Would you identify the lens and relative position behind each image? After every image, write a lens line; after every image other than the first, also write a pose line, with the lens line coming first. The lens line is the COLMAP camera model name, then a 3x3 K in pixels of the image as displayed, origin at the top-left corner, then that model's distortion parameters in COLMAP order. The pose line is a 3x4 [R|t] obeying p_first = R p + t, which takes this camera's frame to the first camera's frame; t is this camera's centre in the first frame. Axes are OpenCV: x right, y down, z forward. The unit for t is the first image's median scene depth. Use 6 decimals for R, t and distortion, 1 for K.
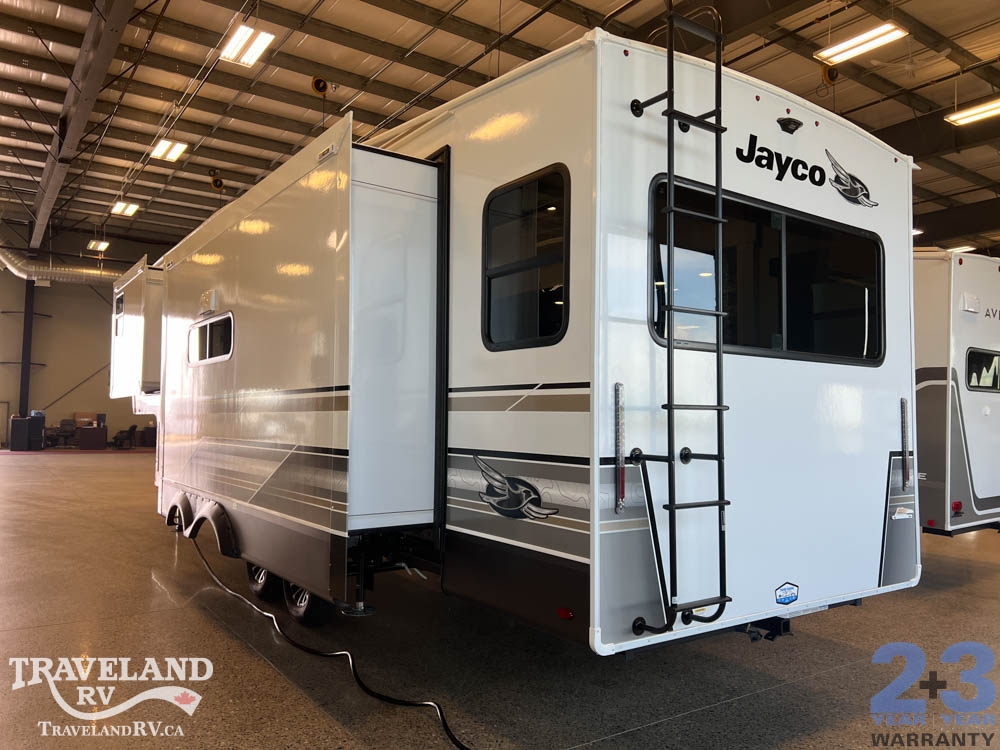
lens RADIAL K [[754.8, 0, 504.5], [0, 754.8, 374.8], [0, 0, 1]] dist [0.011427, -0.010808]
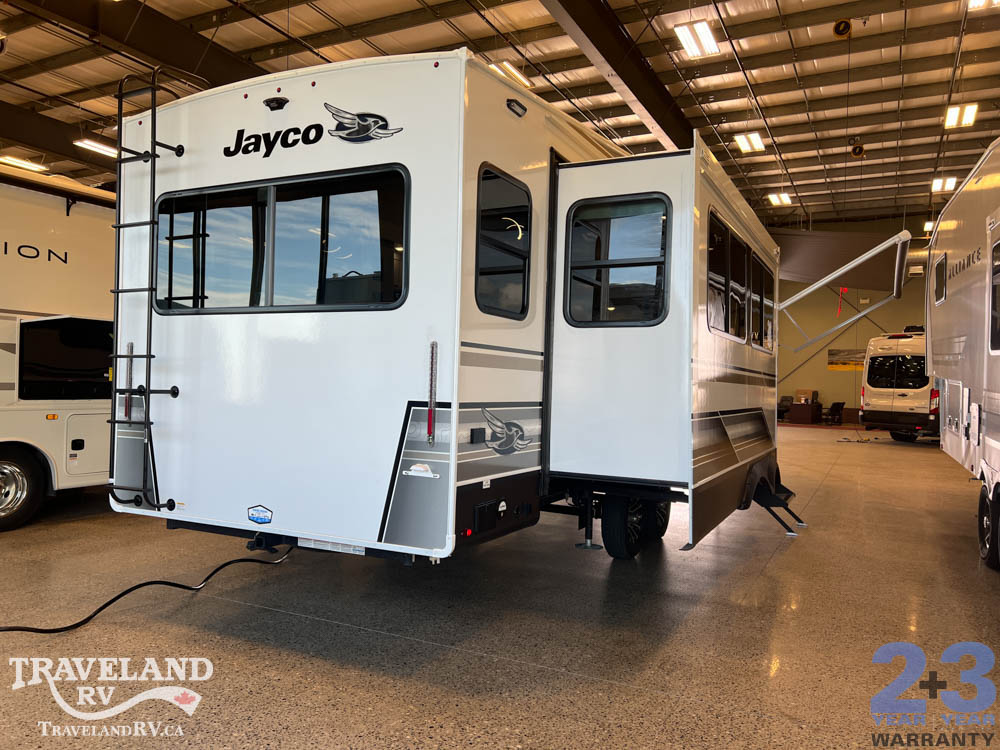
lens RADIAL K [[754.8, 0, 504.1], [0, 754.8, 378.1], [0, 0, 1]] dist [0.011427, -0.010808]
pose [[0.473159, -0.012616, -0.880887, 1.473565], [0.032277, 0.999474, 0.003023, 0.081860], [0.880386, -0.029863, 0.473317, 0.733249]]
